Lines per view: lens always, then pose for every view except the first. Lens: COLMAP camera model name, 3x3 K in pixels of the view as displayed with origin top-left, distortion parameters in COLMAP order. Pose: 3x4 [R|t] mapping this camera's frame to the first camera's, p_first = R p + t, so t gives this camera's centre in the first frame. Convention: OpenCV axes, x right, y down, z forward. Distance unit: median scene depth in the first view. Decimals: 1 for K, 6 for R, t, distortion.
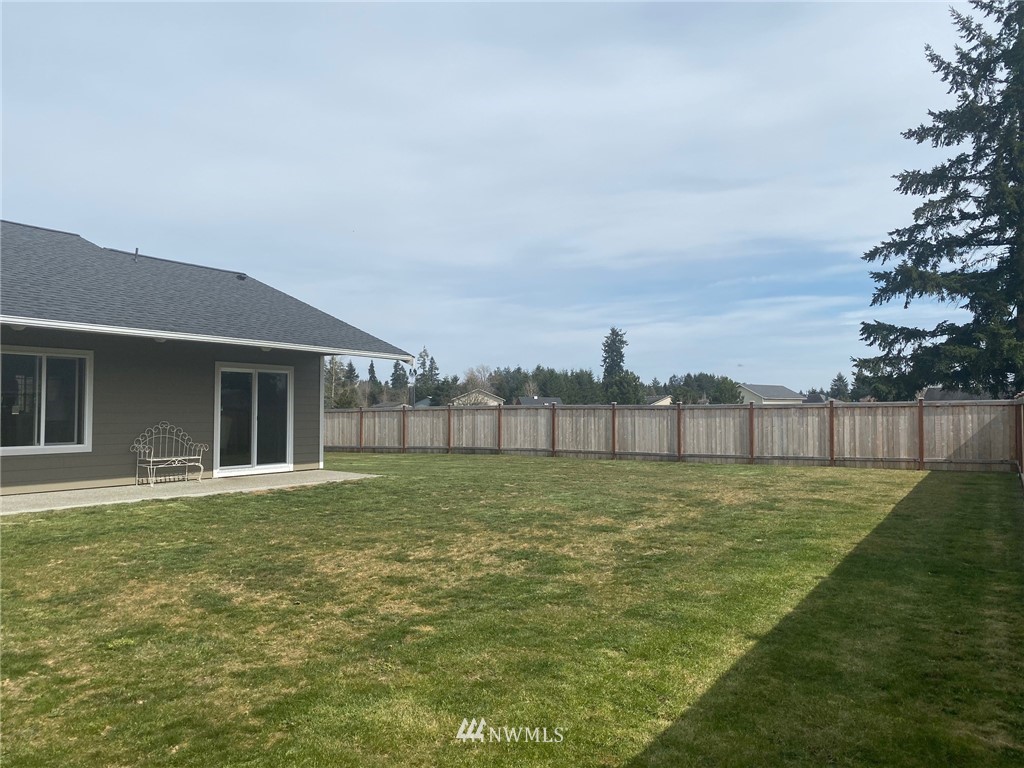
lens RADIAL K [[780.0, 0, 509.5], [0, 780.0, 383.0], [0, 0, 1]] dist [0.038356, -0.043770]
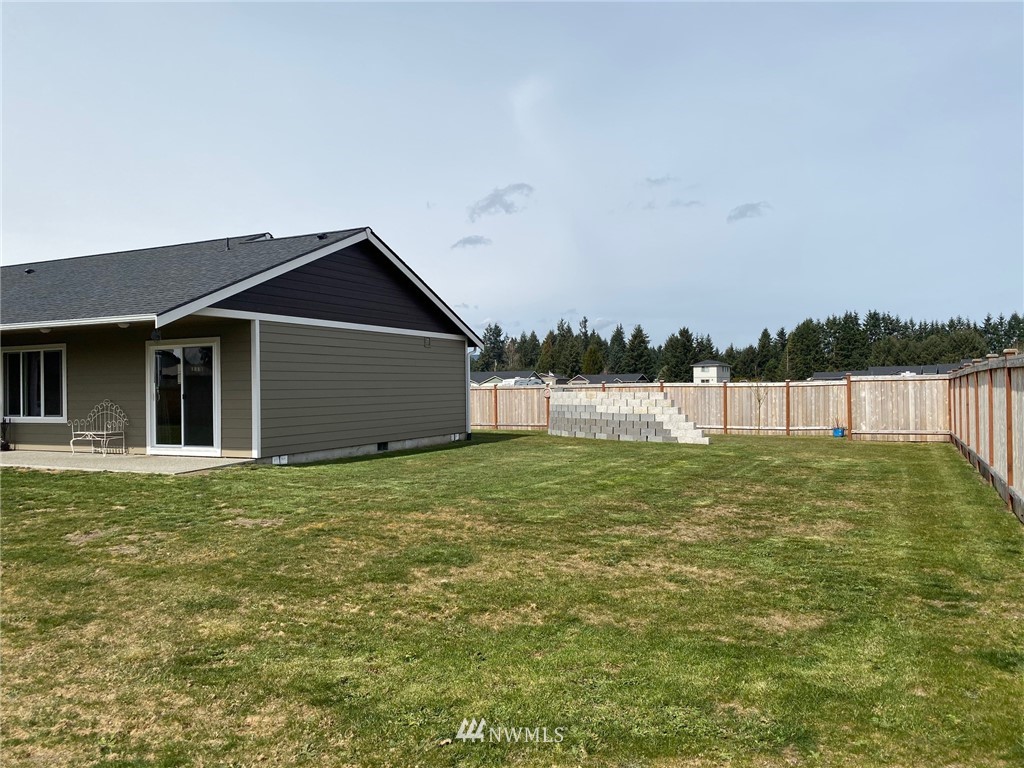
lens RADIAL K [[780.0, 0, 512.0], [0, 780.0, 386.2], [0, 0, 1]] dist [0.038356, -0.043770]
pose [[0.164095, -0.010579, -0.986388, 0.416388], [0.044781, 0.998991, -0.003264, 0.032938], [0.985427, -0.043636, 0.164404, 0.761461]]
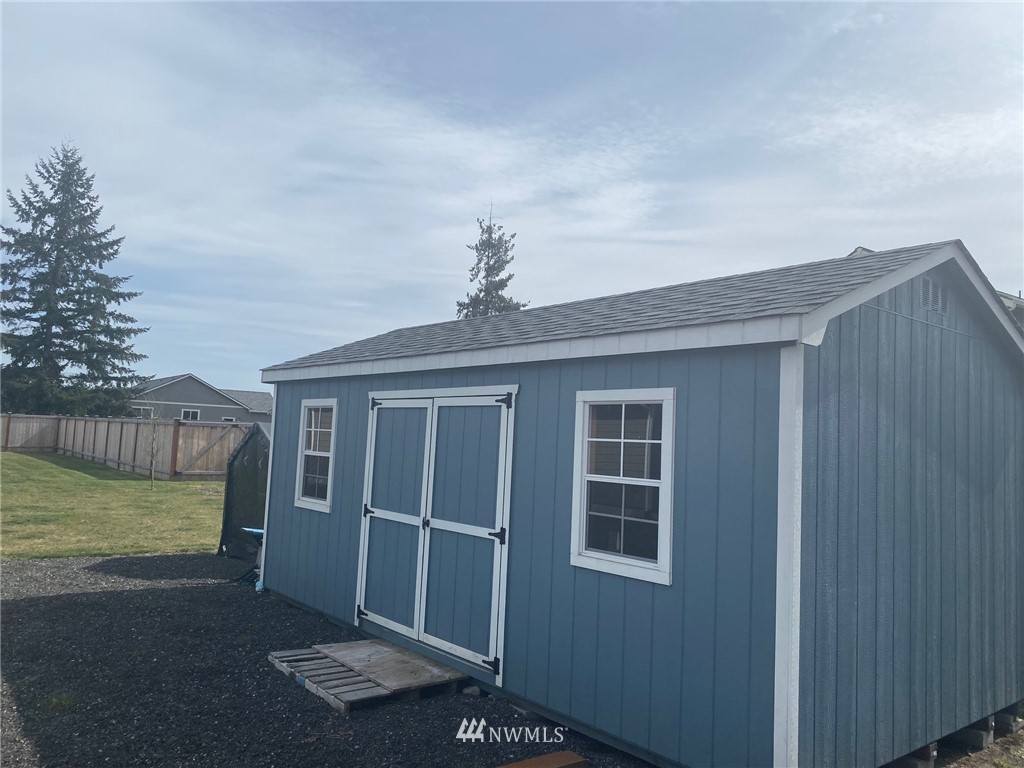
lens RADIAL K [[780.0, 0, 515.5], [0, 780.0, 381.9], [0, 0, 1]] dist [0.038356, -0.043770]
pose [[0.346065, 0.088080, 0.934067, -0.601512], [-0.078612, 0.994805, -0.064682, -0.020102], [-0.934911, -0.051045, 0.351191, -0.570785]]
